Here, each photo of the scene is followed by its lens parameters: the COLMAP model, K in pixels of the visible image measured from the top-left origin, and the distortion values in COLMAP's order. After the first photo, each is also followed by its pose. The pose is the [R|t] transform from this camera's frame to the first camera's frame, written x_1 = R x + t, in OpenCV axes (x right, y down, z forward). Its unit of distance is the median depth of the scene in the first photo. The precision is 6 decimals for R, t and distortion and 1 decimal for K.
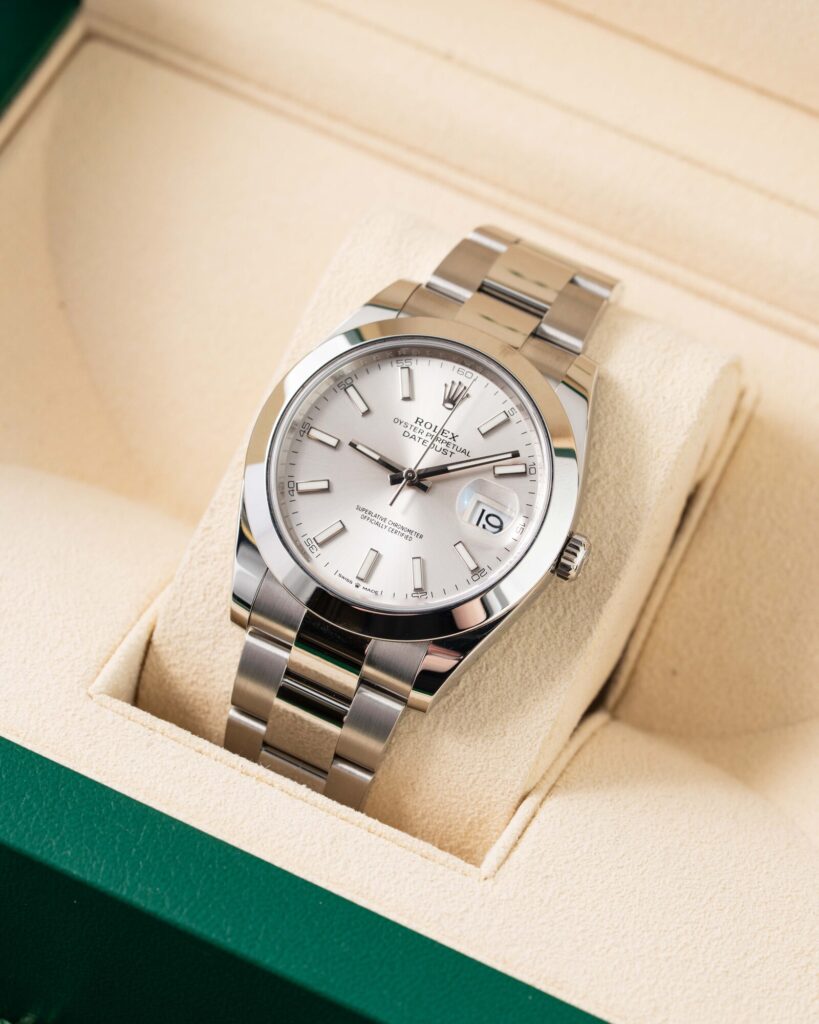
lens RADIAL K [[4442.9, 0, 409.5], [0, 4442.9, 512.0], [0, 0, 1]] dist [-0.133849, 0.510292]
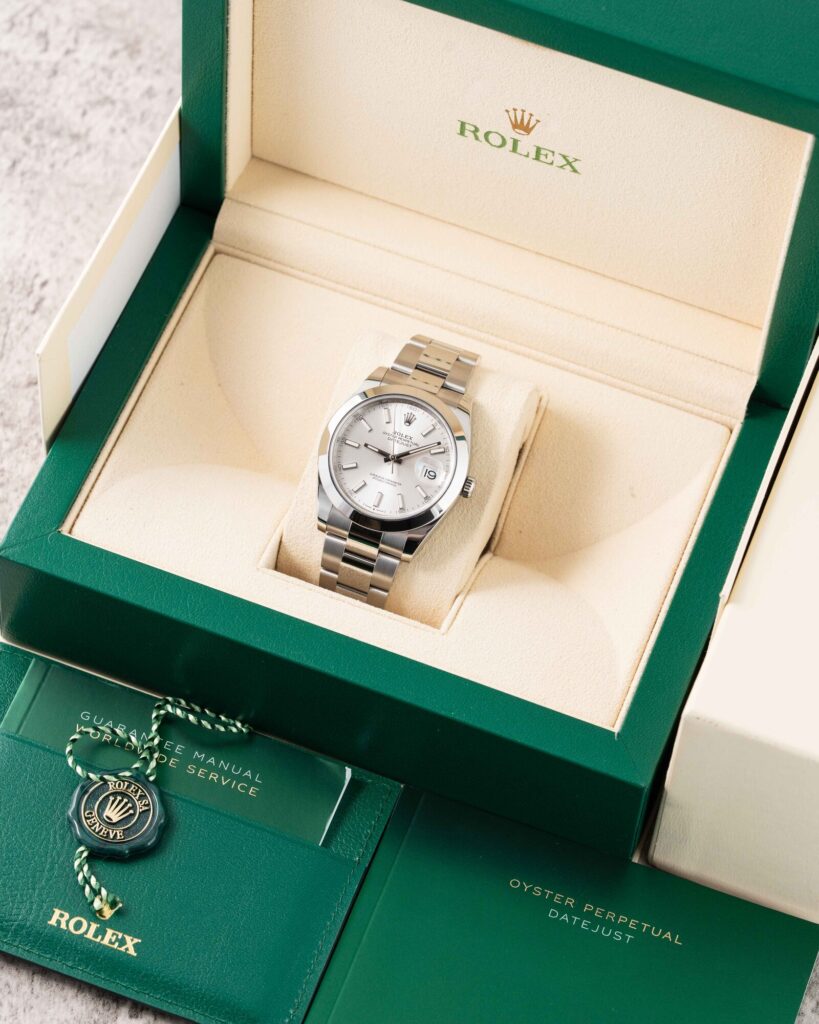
lens RADIAL K [[4442.9, 0, 409.5], [0, 4442.9, 512.0], [0, 0, 1]] dist [-0.133849, 0.510292]
pose [[0.995638, -0.091264, 0.019385, -0.036770], [0.090054, 0.994356, 0.056090, -0.103814], [-0.024395, -0.054100, 0.998237, -1.207807]]
